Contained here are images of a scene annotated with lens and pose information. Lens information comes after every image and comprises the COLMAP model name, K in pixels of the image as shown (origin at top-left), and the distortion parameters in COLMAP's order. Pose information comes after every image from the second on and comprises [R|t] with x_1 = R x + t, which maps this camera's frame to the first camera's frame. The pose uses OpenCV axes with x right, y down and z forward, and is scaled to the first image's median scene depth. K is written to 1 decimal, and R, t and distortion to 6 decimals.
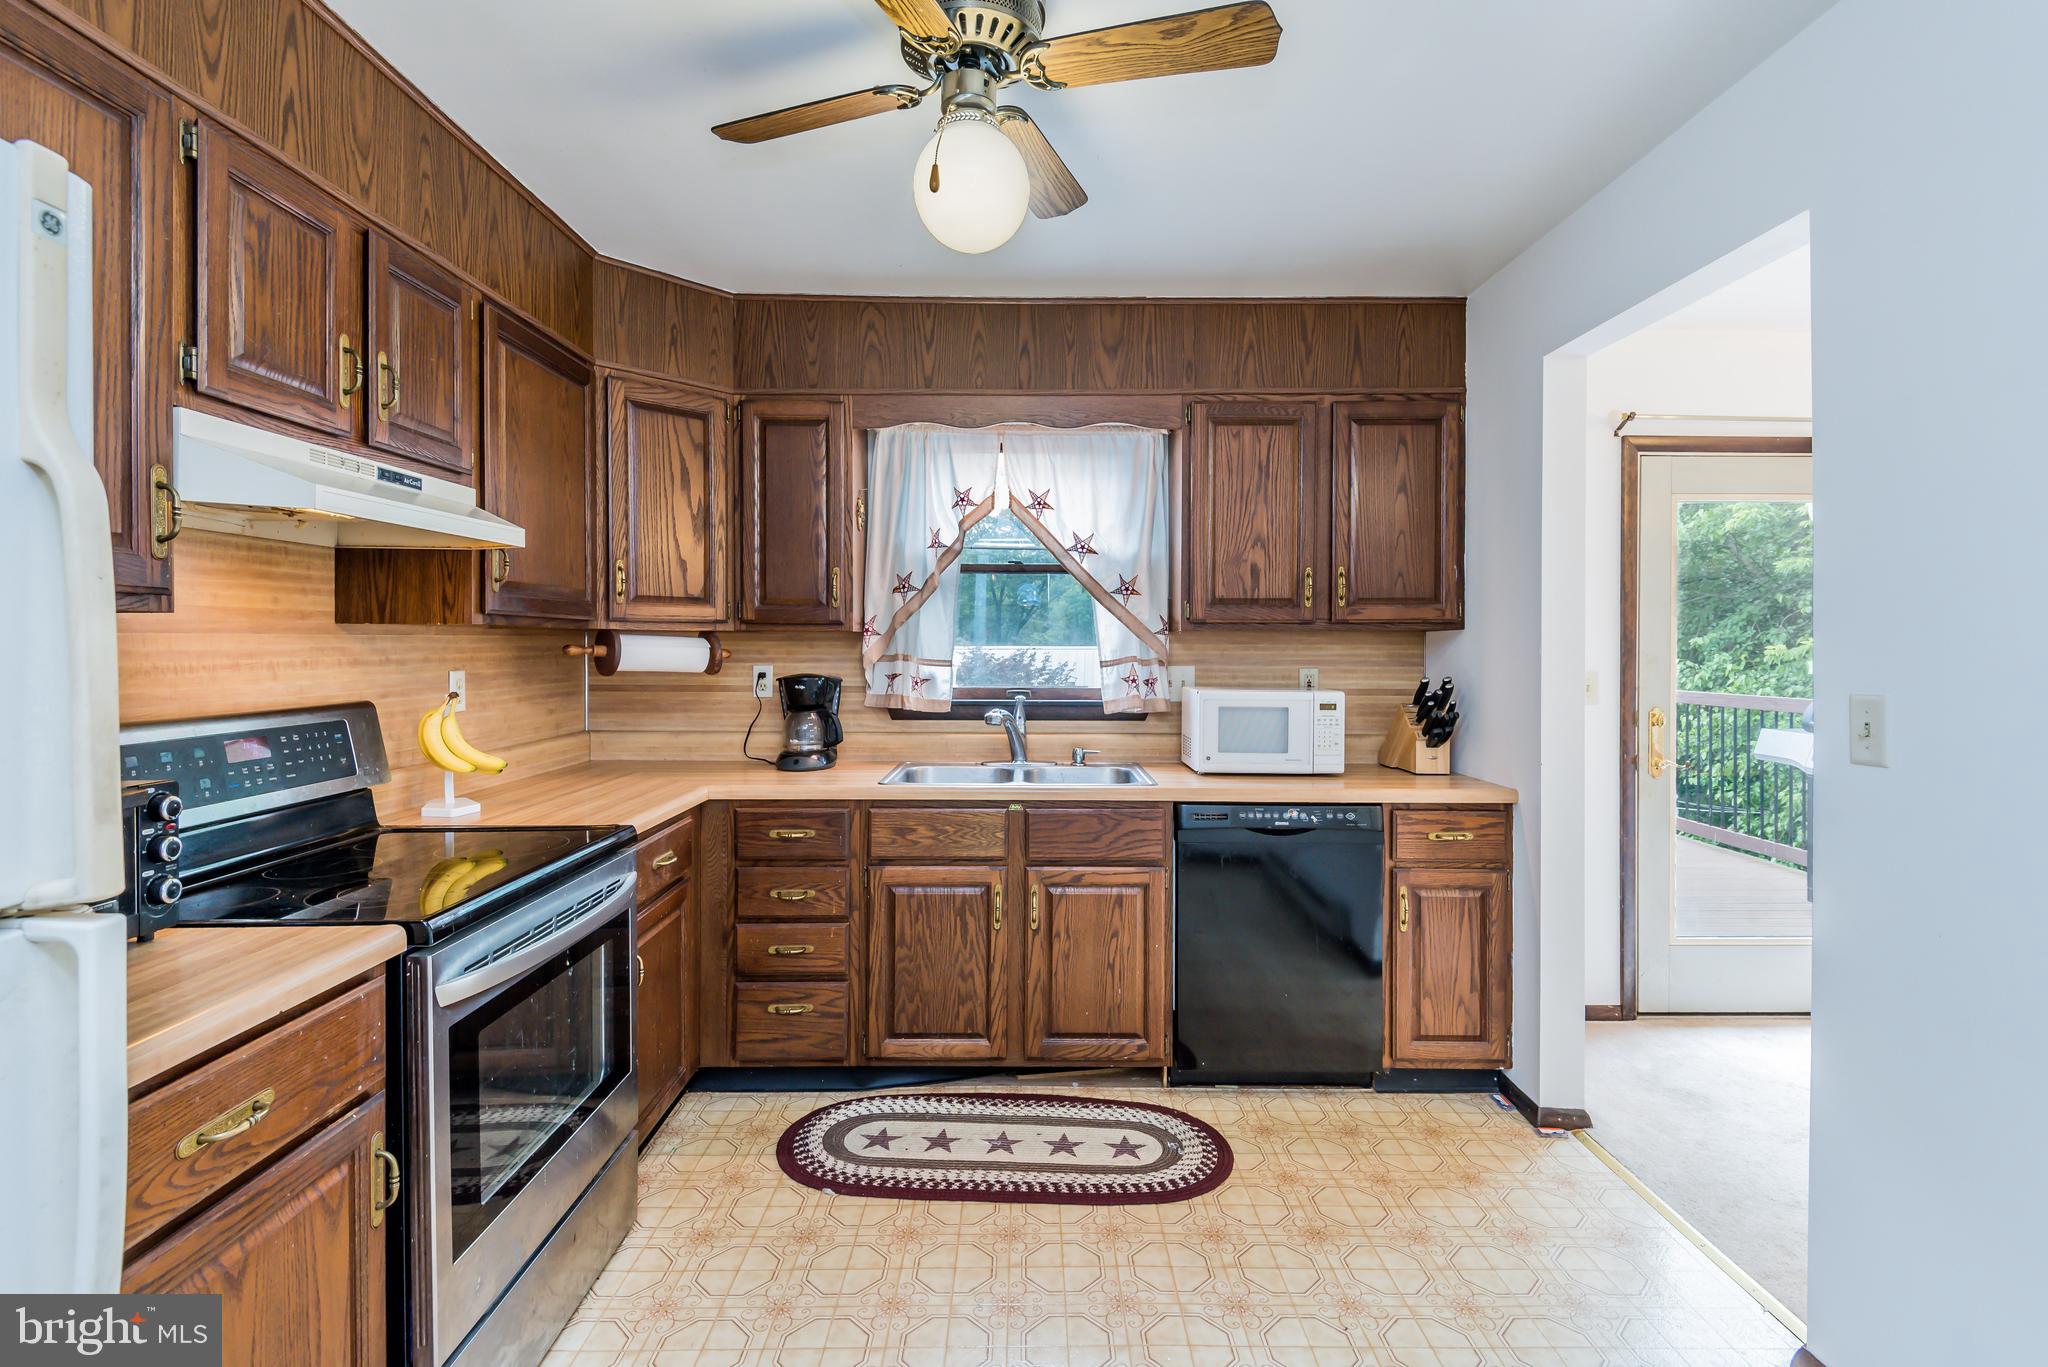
lens RADIAL K [[960.3, 0, 1023.3], [0, 960.3, 655.2], [0, 0, 1]] dist [0.007503, -0.008193]
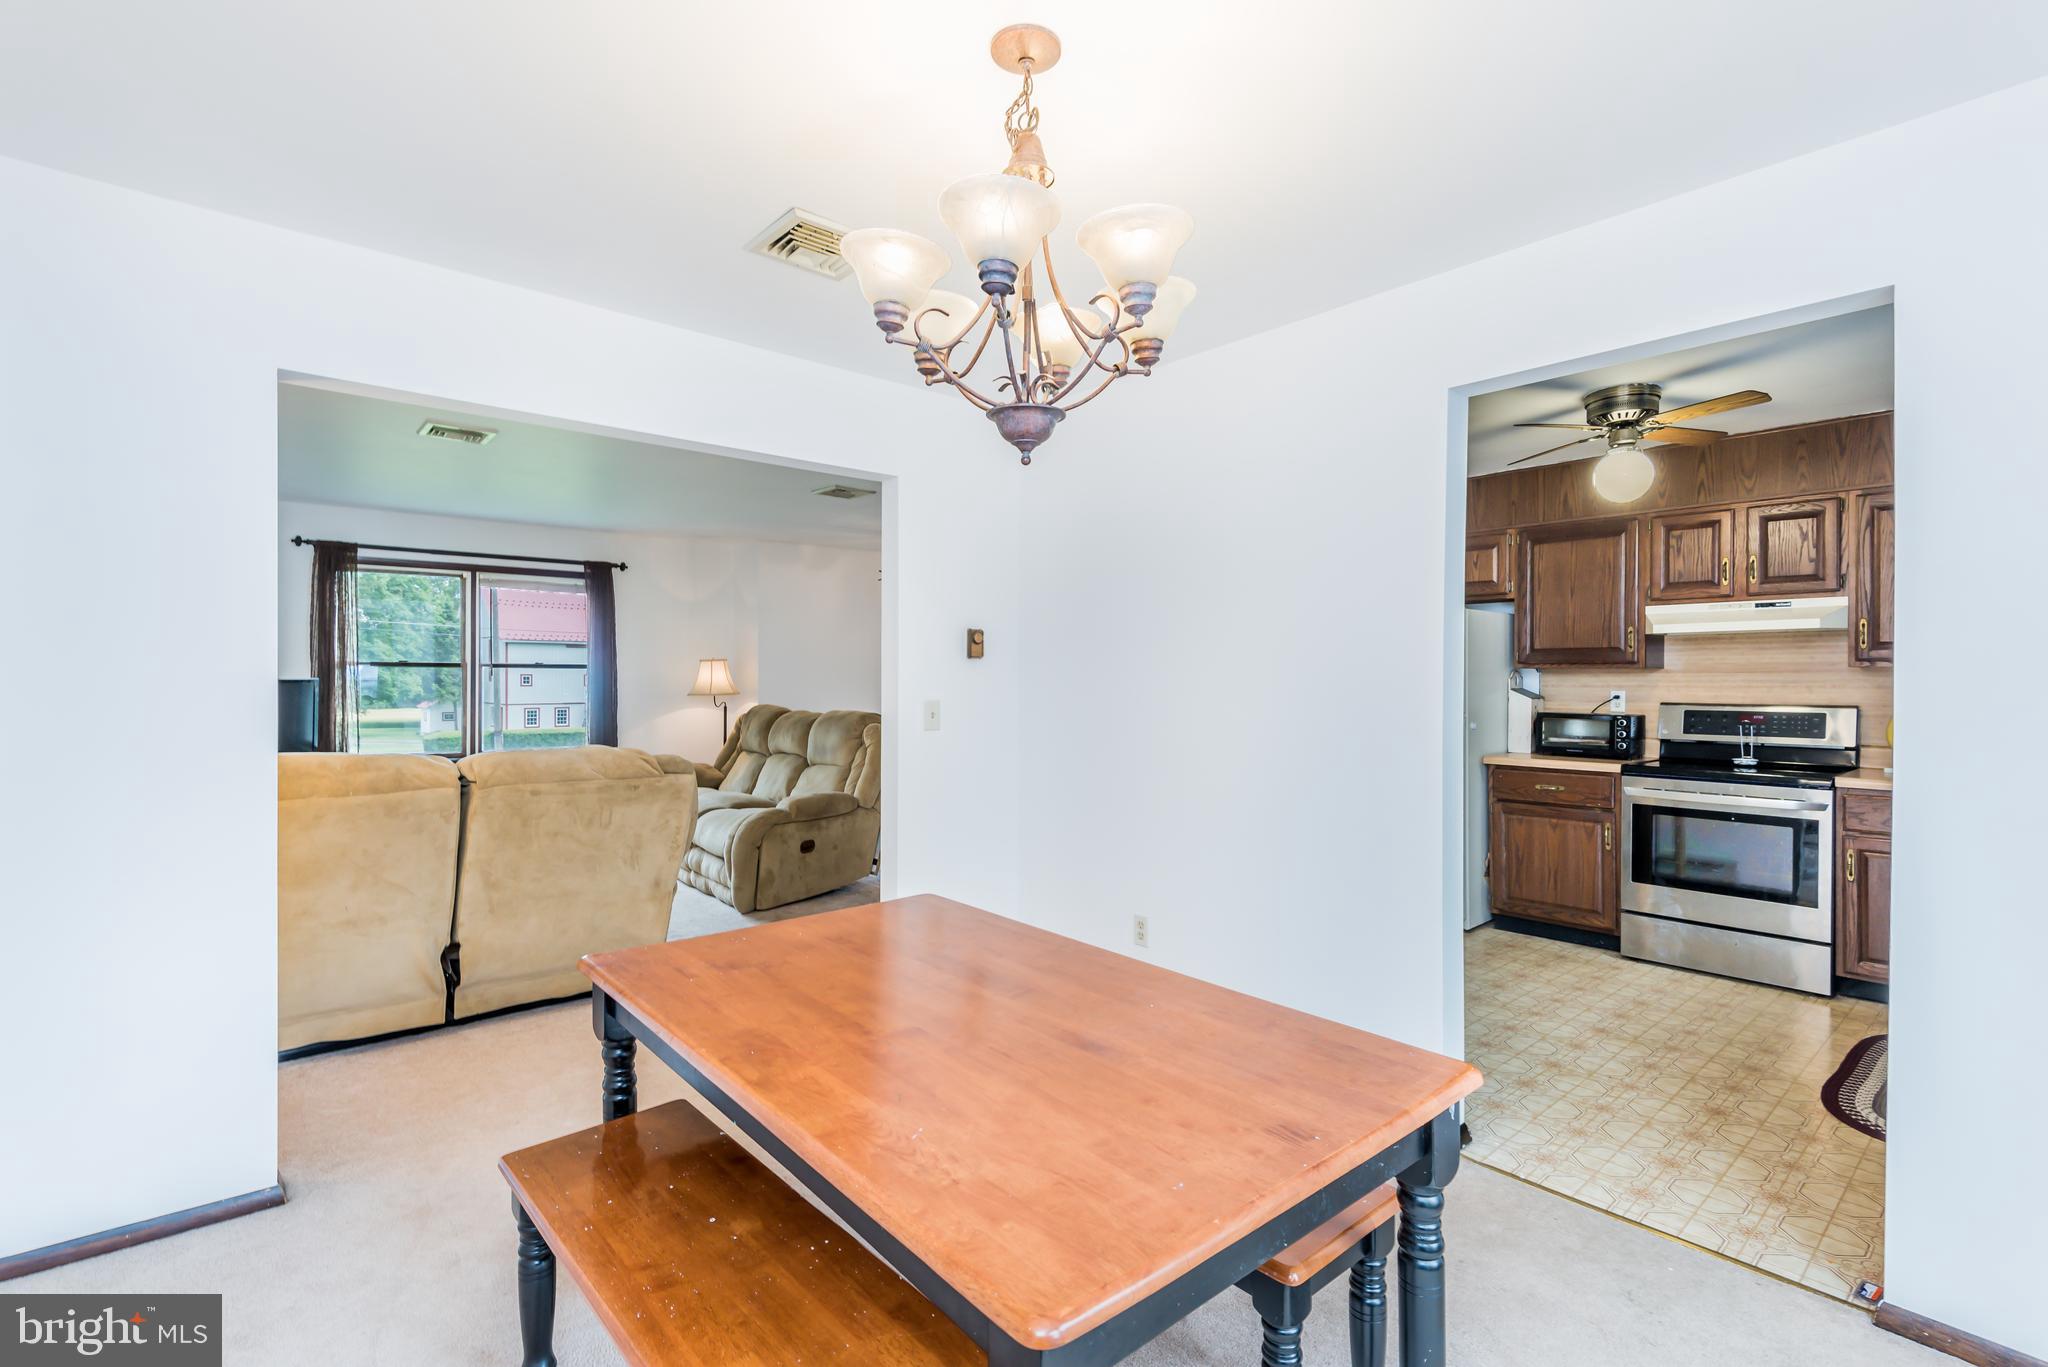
lens RADIAL K [[960.3, 0, 1023.3], [0, 960.3, 682.6], [0, 0, 1]] dist [0.007503, -0.008193]
pose [[-0.755442, 0.003389, -0.655206, 2.079271], [-0.005863, 0.999912, 0.011931, -0.014845], [0.655189, 0.012854, -0.755356, 1.482137]]
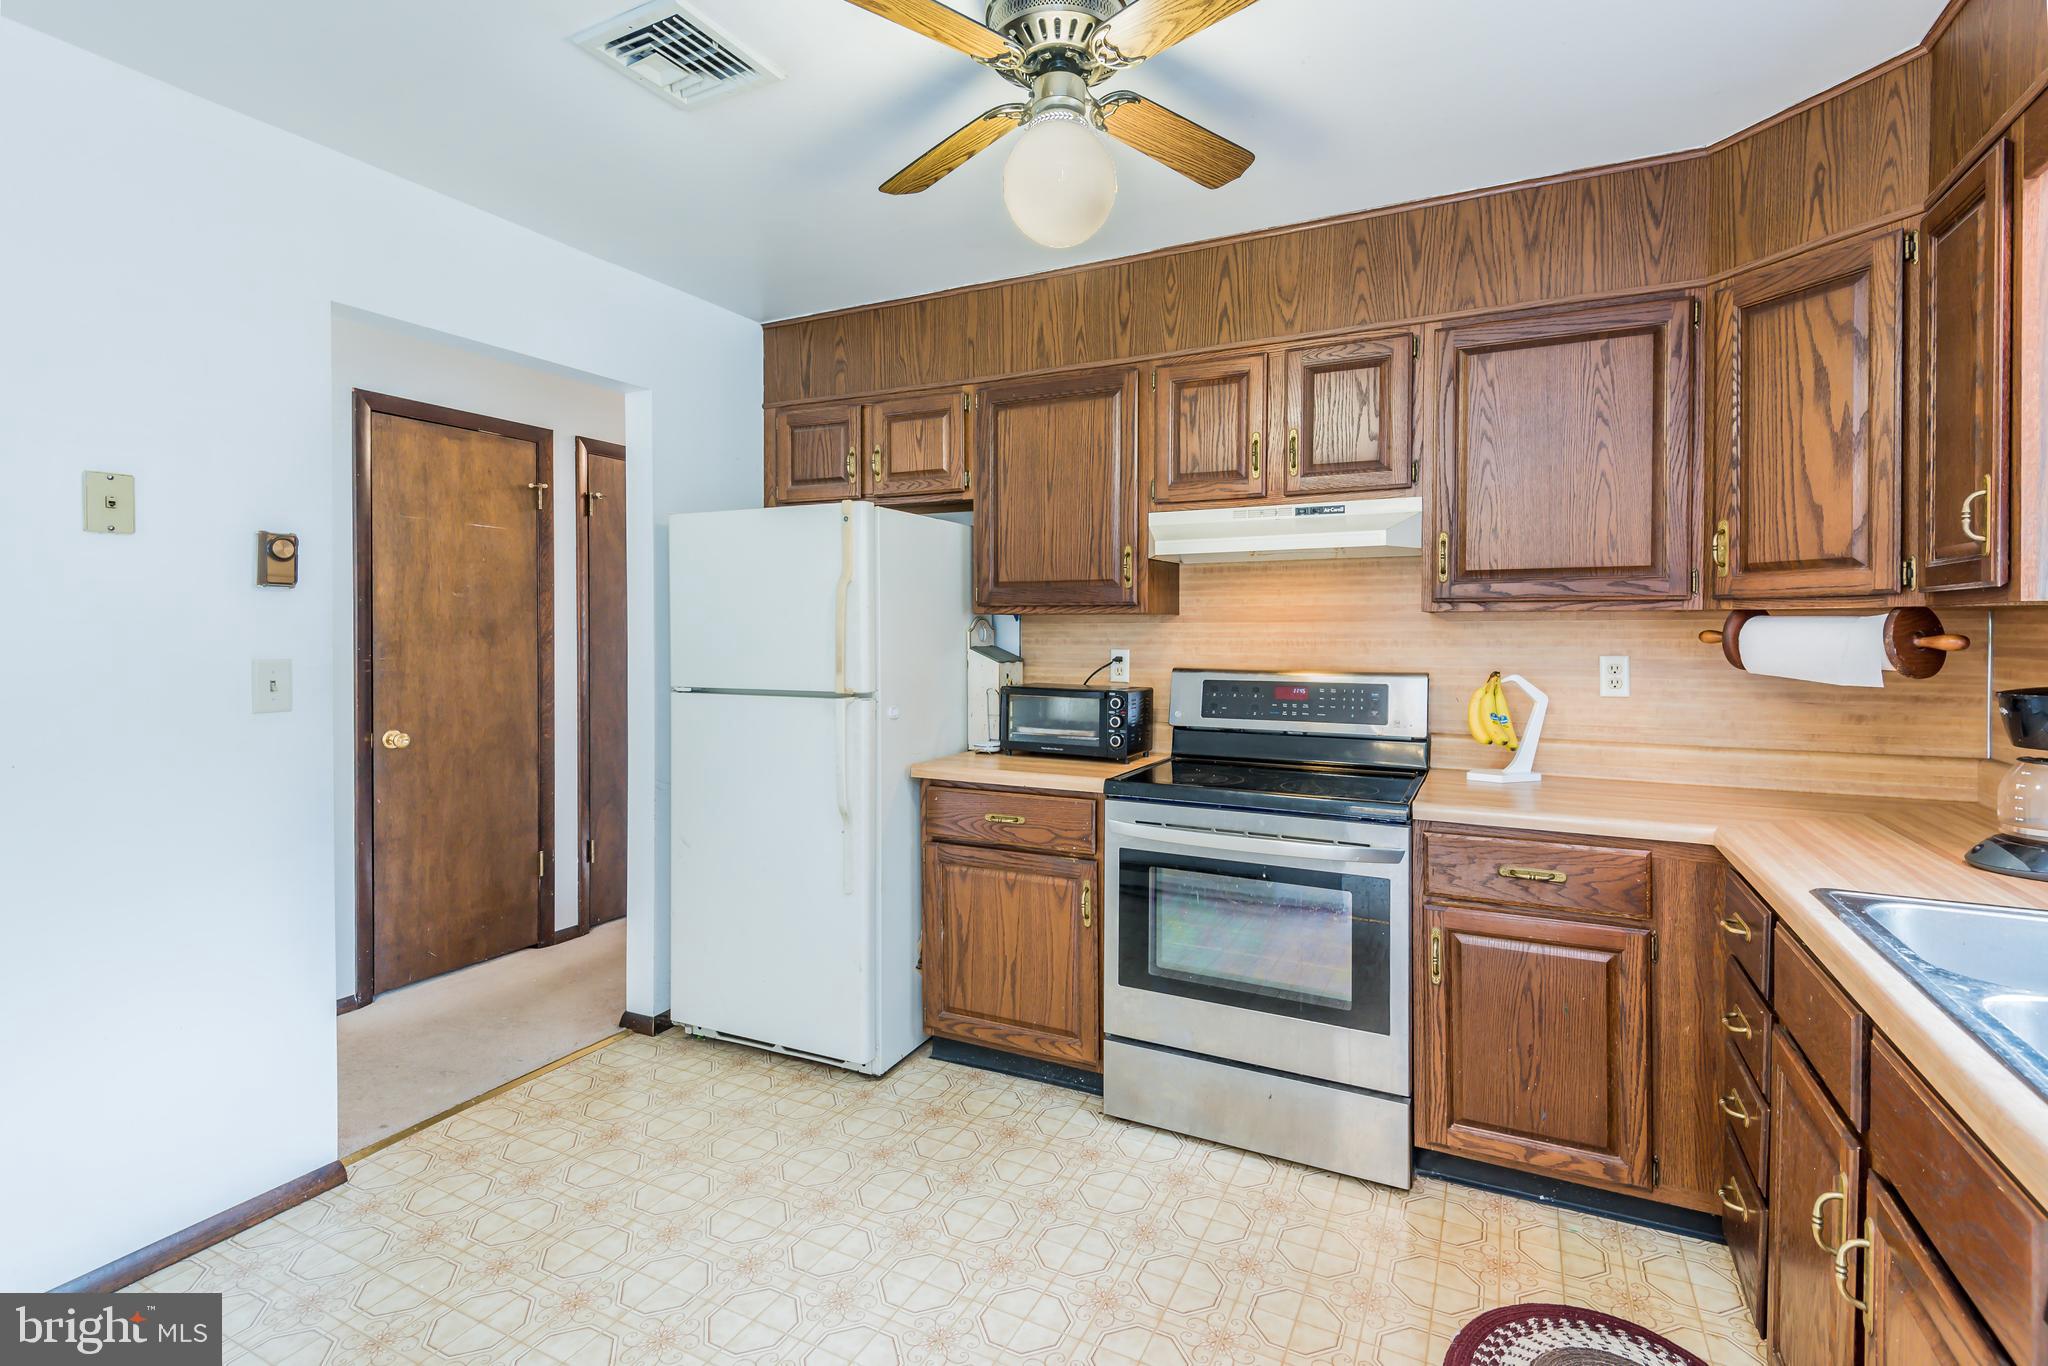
lens RADIAL K [[960.3, 0, 1037.6], [0, 960.3, 635.9], [0, 0, 1]] dist [0.007503, -0.008193]
pose [[-0.446515, 0.007171, -0.894748, 0.742912], [-0.009003, 0.999881, 0.012506, -0.014494], [0.894731, 0.013639, -0.446397, 1.194317]]
